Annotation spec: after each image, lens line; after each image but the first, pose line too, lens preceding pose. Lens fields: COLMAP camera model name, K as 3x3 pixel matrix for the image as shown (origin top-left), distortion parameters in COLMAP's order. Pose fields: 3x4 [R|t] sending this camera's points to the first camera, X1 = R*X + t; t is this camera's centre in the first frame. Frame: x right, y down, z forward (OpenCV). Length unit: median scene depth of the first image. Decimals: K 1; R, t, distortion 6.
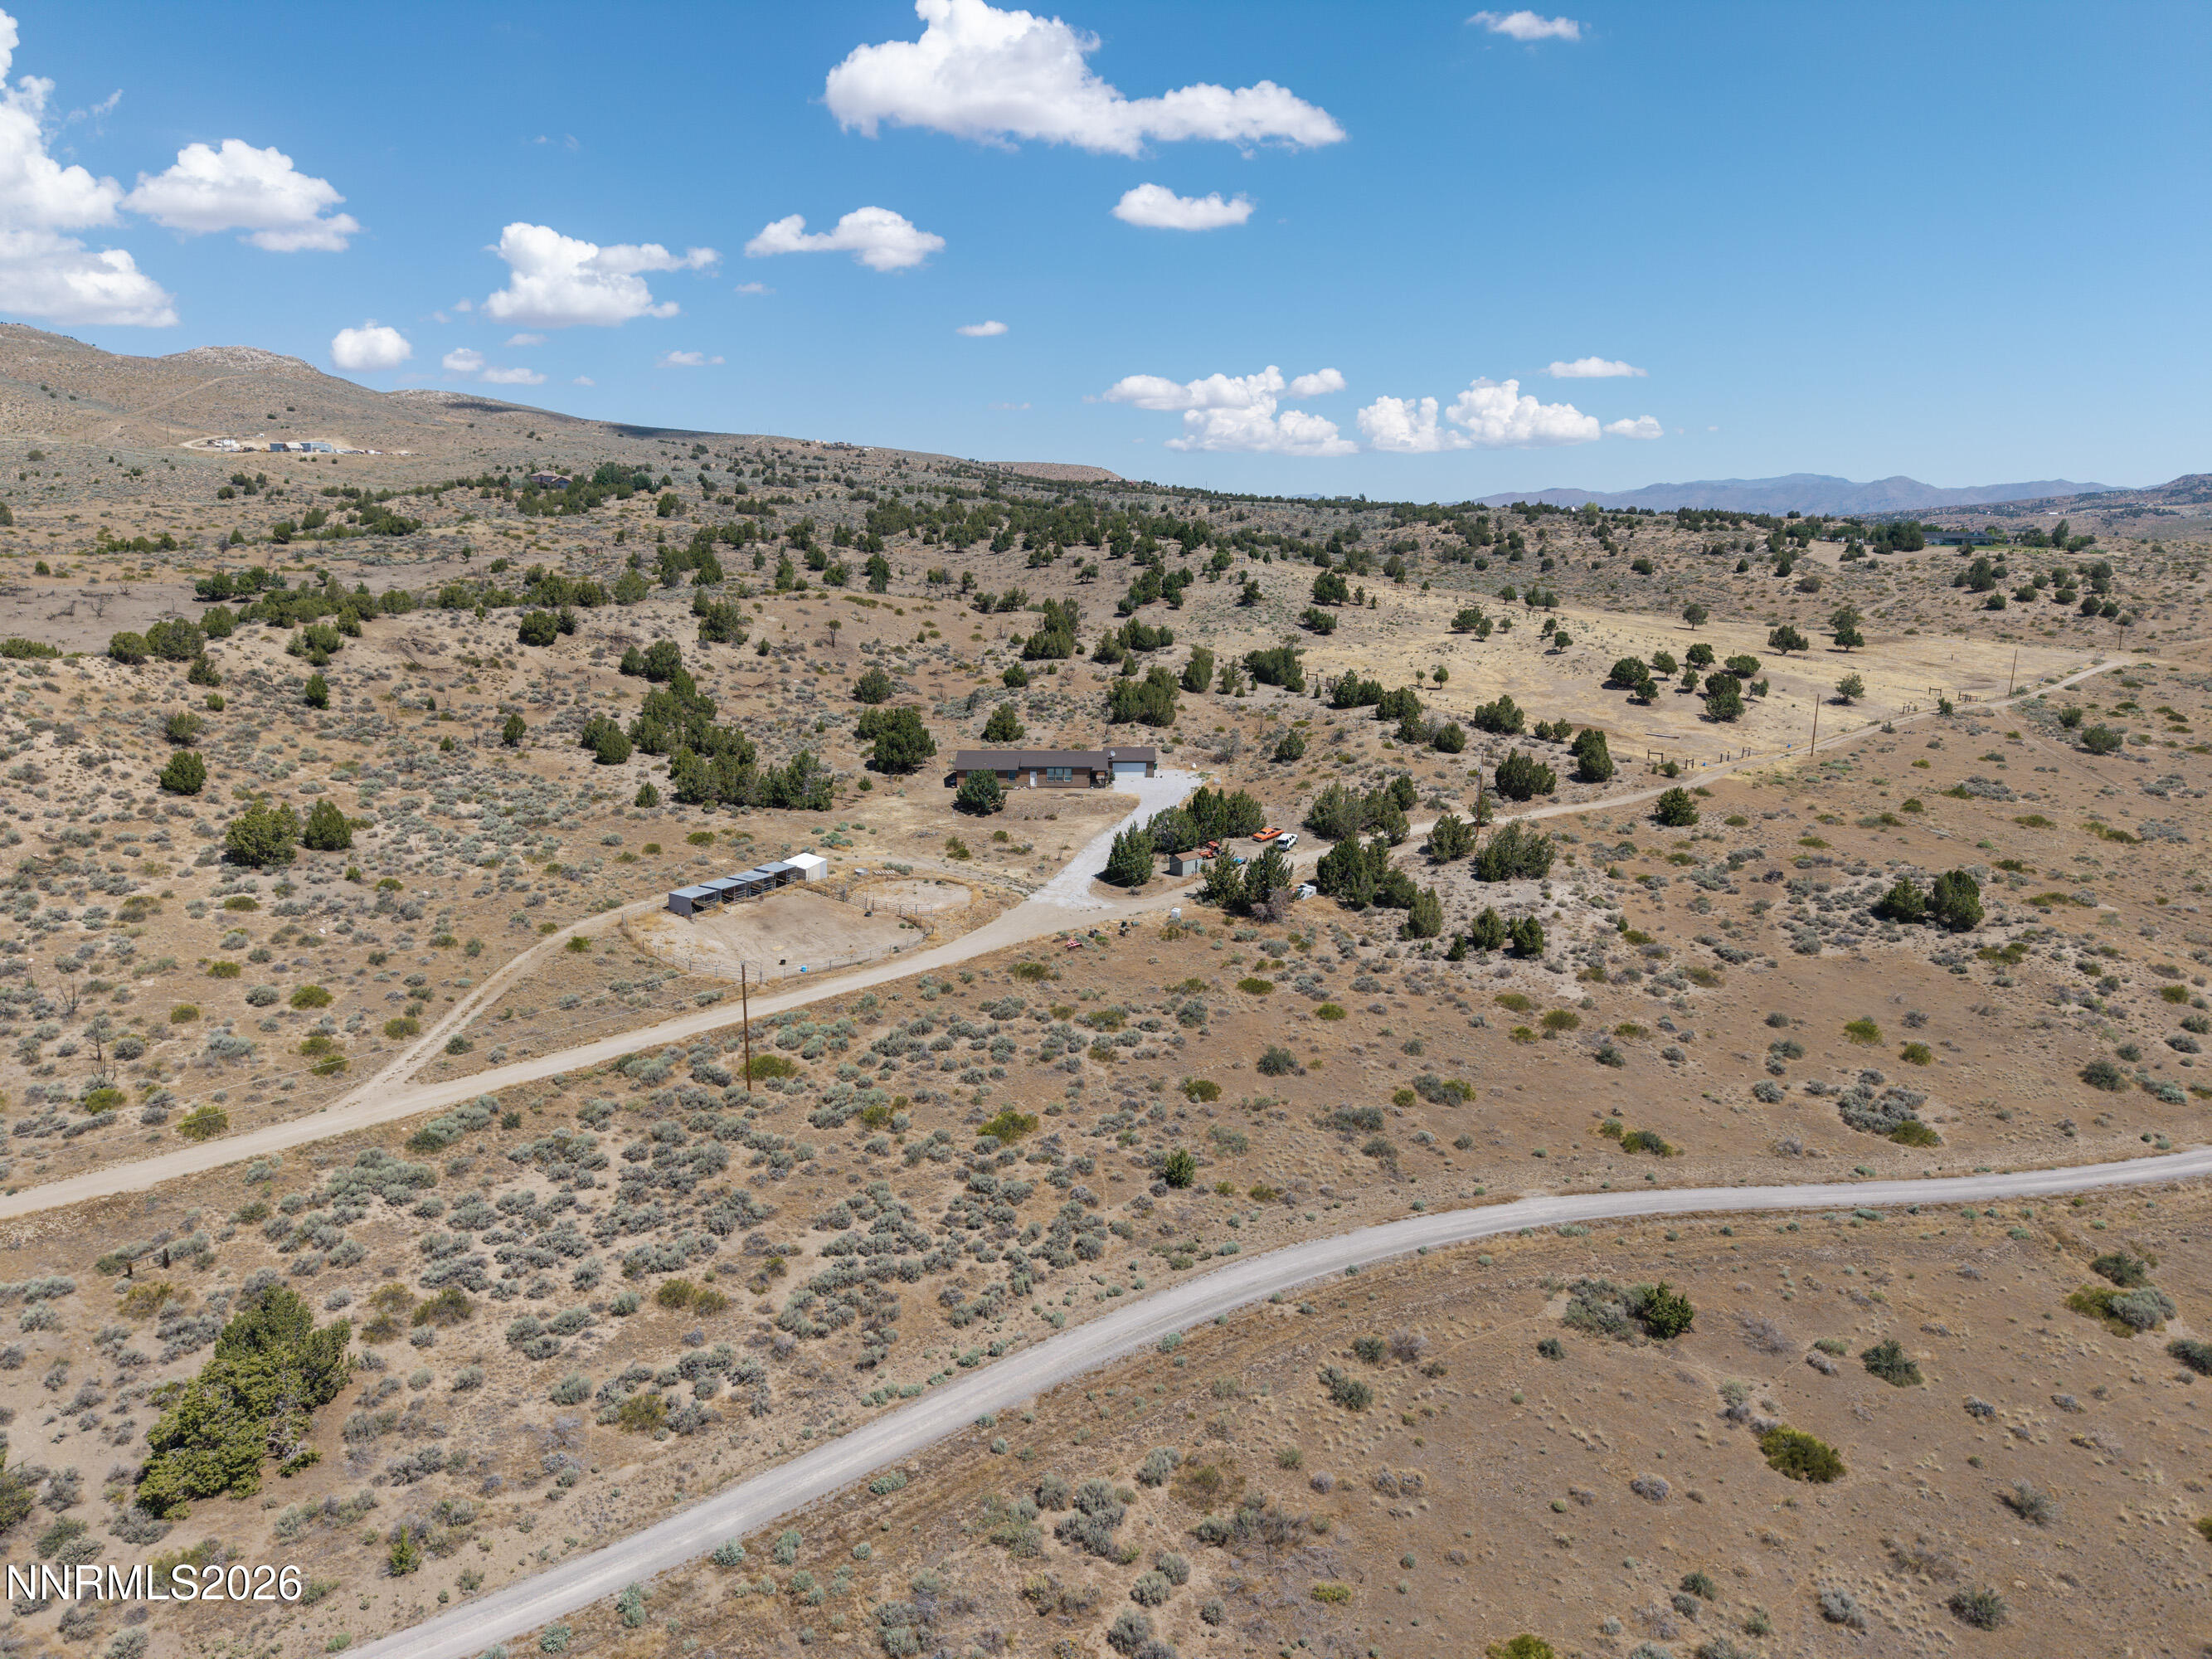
lens RADIAL K [[1503.4, 0, 1116.1], [0, 1503.4, 782.5], [0, 0, 1]] dist [0.021211, -0.017902]
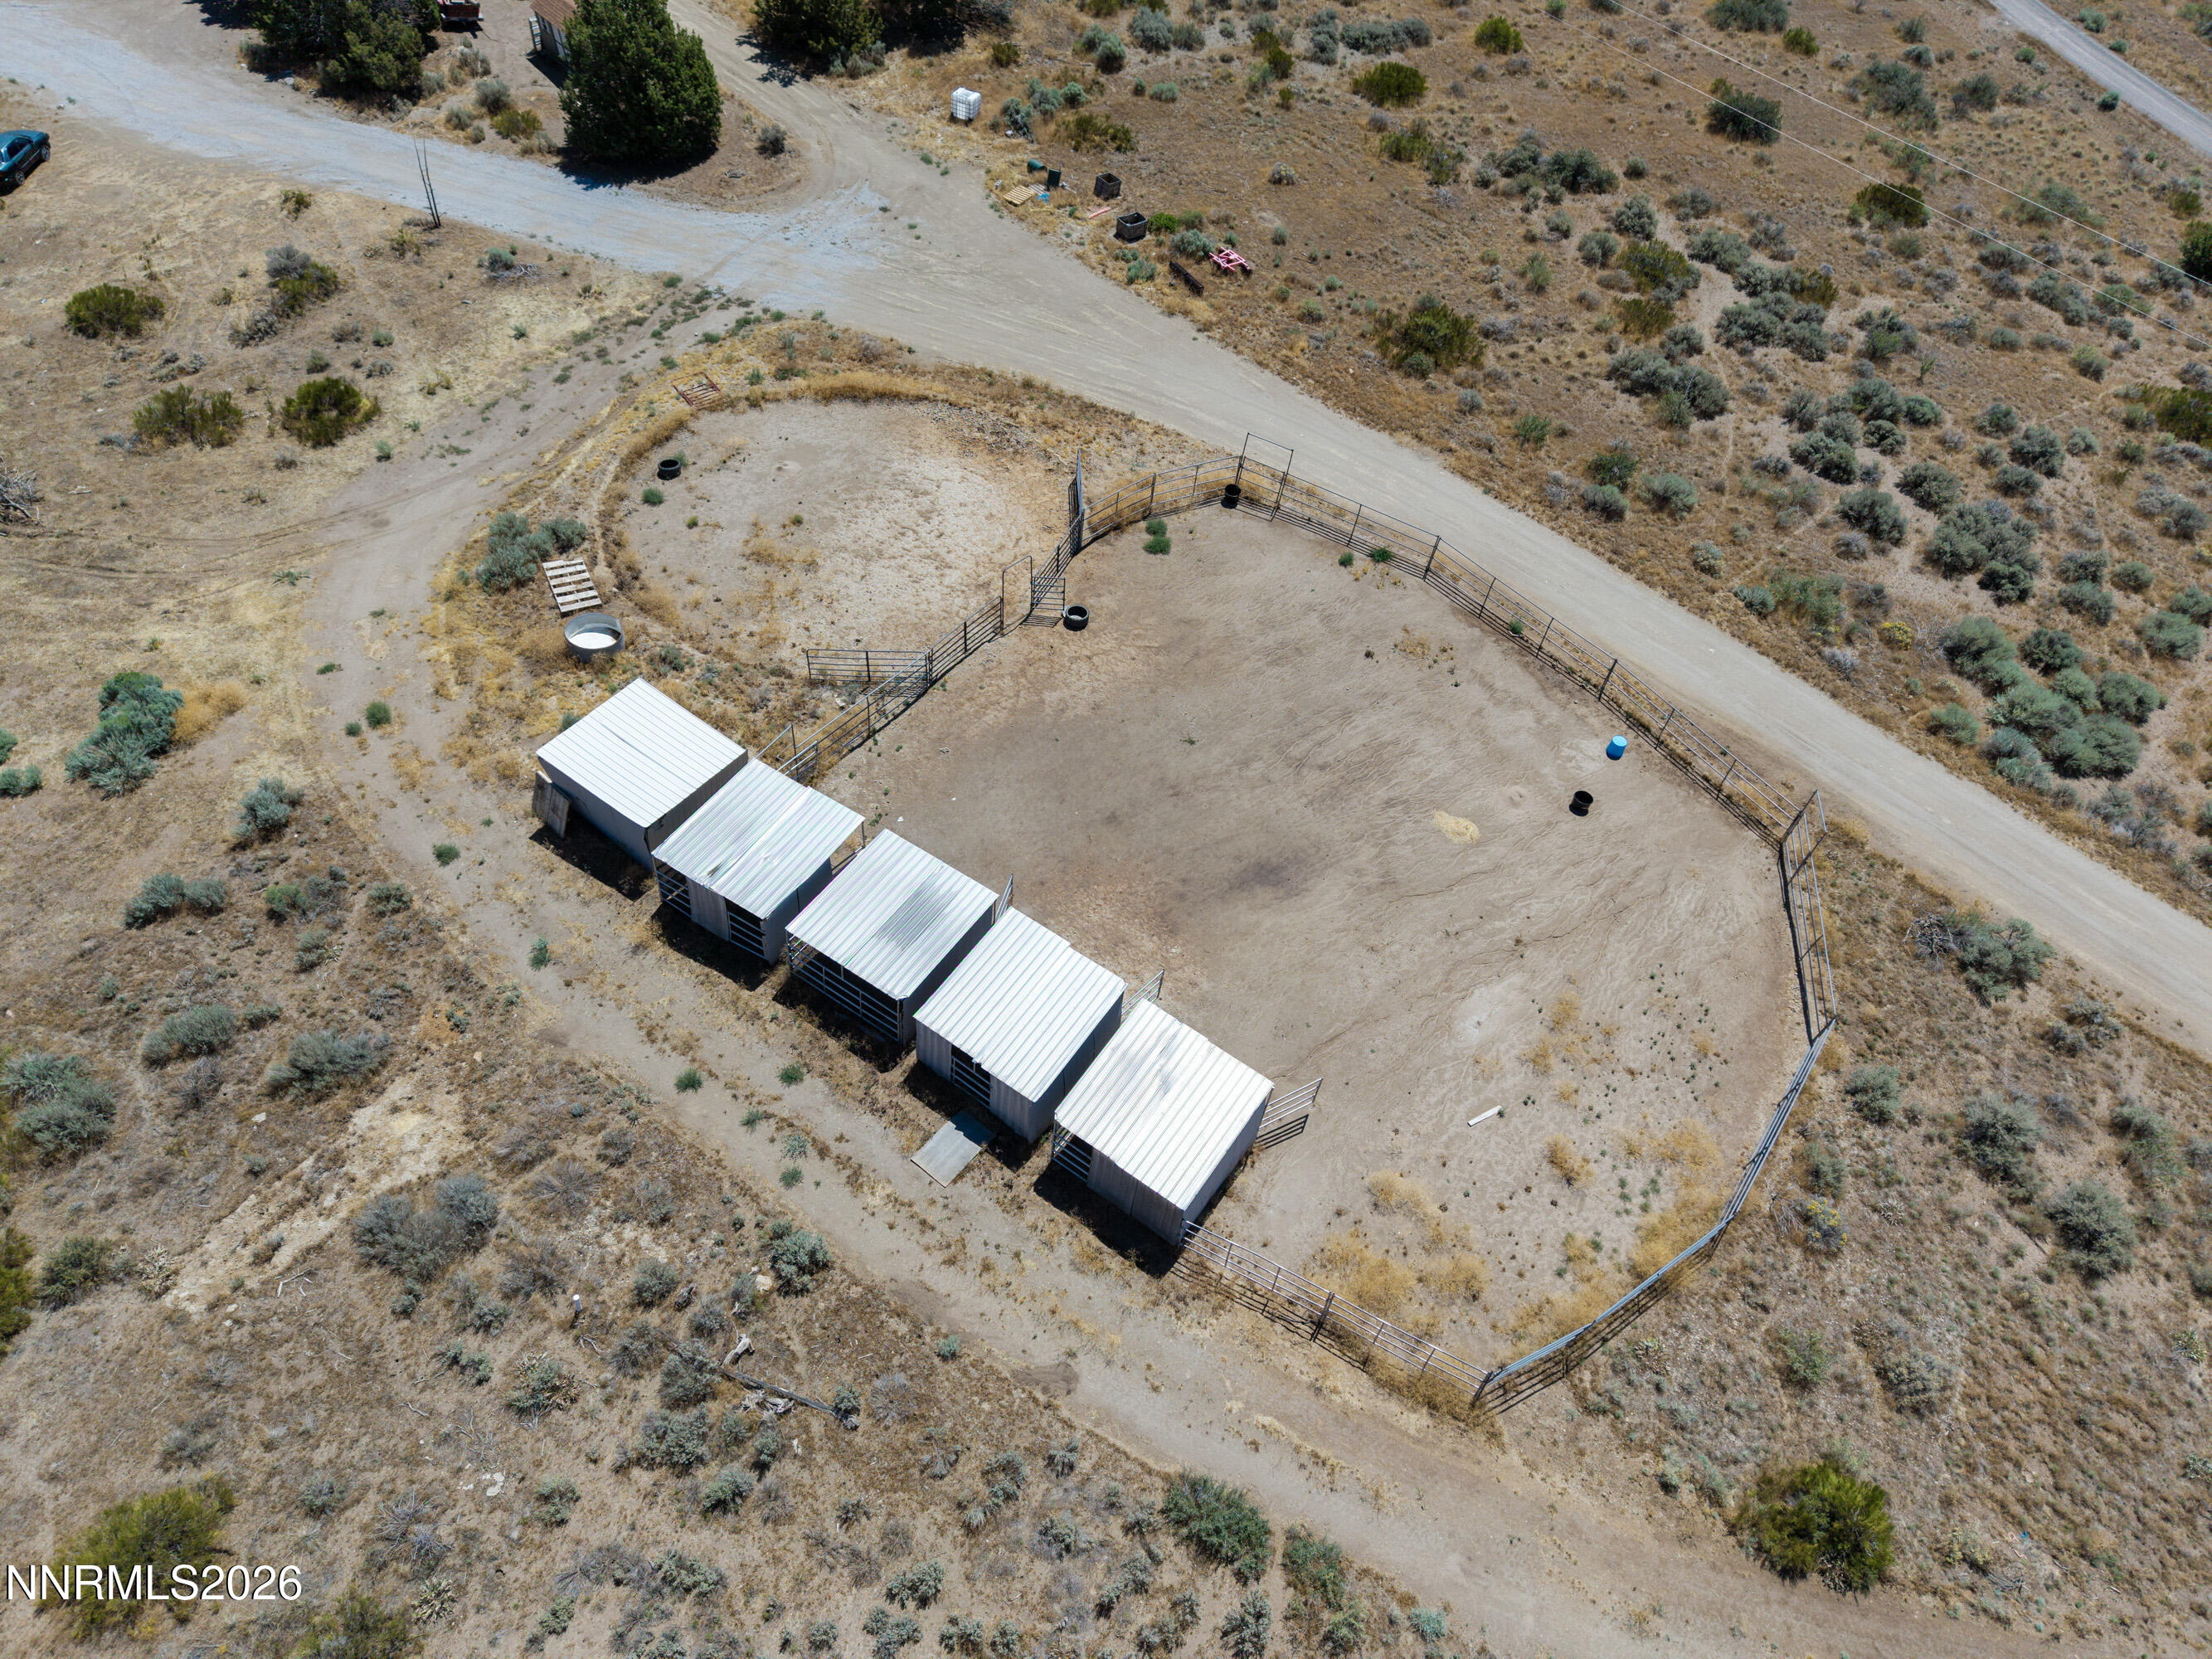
lens RADIAL K [[1491.0, 0, 1114.1], [0, 1491.0, 833.5], [0, 0, 1]] dist [0.029483, -0.032106]
pose [[0.024259, -0.797600, 0.602699, -0.303006], [0.153540, 0.598696, 0.786122, -0.088695], [-0.987845, 0.073468, 0.136987, 0.791247]]
